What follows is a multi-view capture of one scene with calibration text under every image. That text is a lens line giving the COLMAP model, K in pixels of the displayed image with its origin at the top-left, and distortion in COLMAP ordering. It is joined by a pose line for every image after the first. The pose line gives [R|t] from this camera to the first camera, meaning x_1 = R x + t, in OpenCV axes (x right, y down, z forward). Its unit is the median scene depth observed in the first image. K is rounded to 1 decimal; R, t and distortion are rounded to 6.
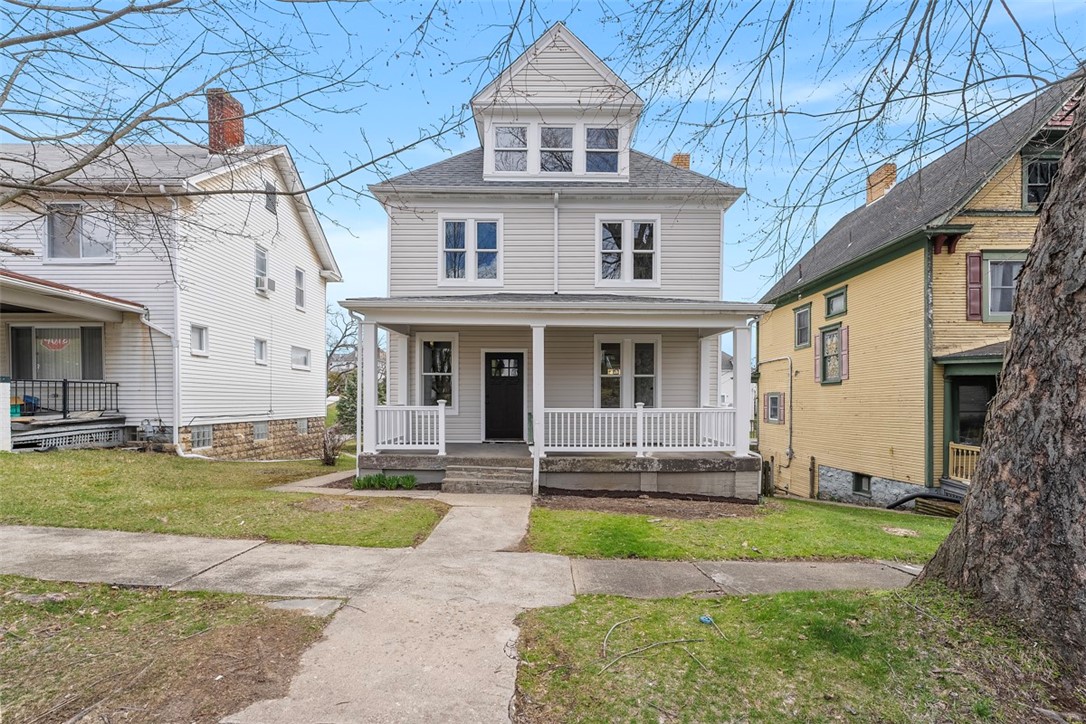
lens RADIAL K [[495.2, 0, 544.7], [0, 495.2, 367.5], [0, 0, 1]] dist [-0.004081, 0.000450]
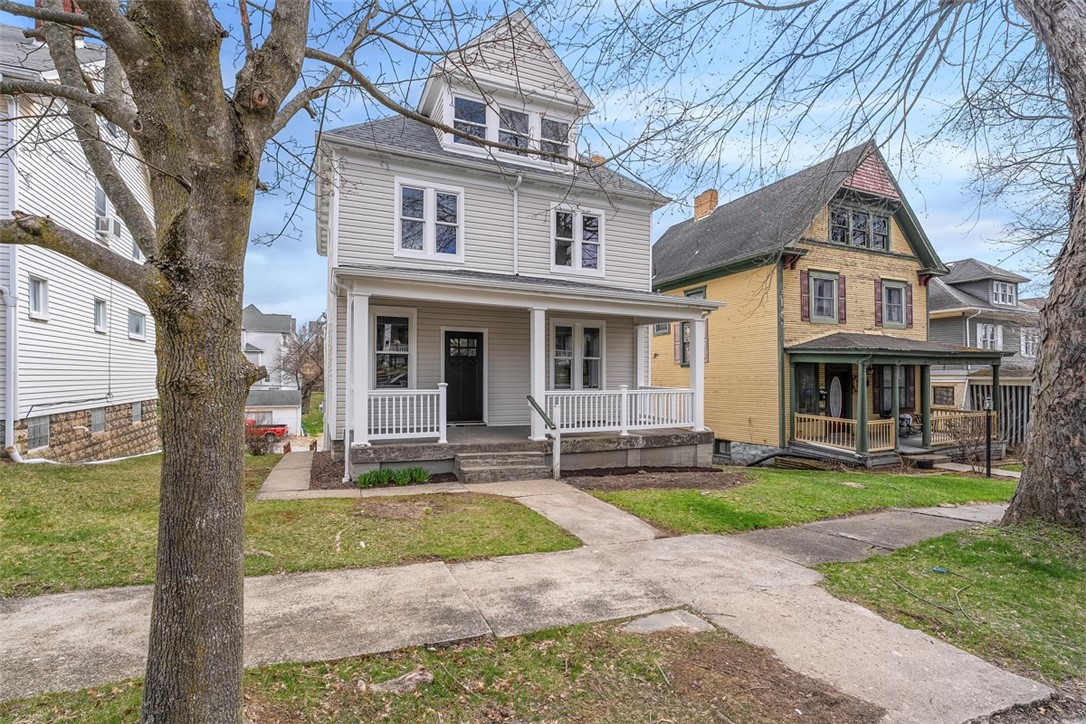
lens RADIAL K [[484.5, 0, 540.0], [0, 484.5, 334.3], [0, 0, 1]] dist [-0.001896, 0.000206]
pose [[0.919857, 0.036136, 0.390585, -0.331679], [-0.029835, 0.999308, -0.022189, -0.008800], [-0.391116, 0.008758, 0.920300, 0.079065]]
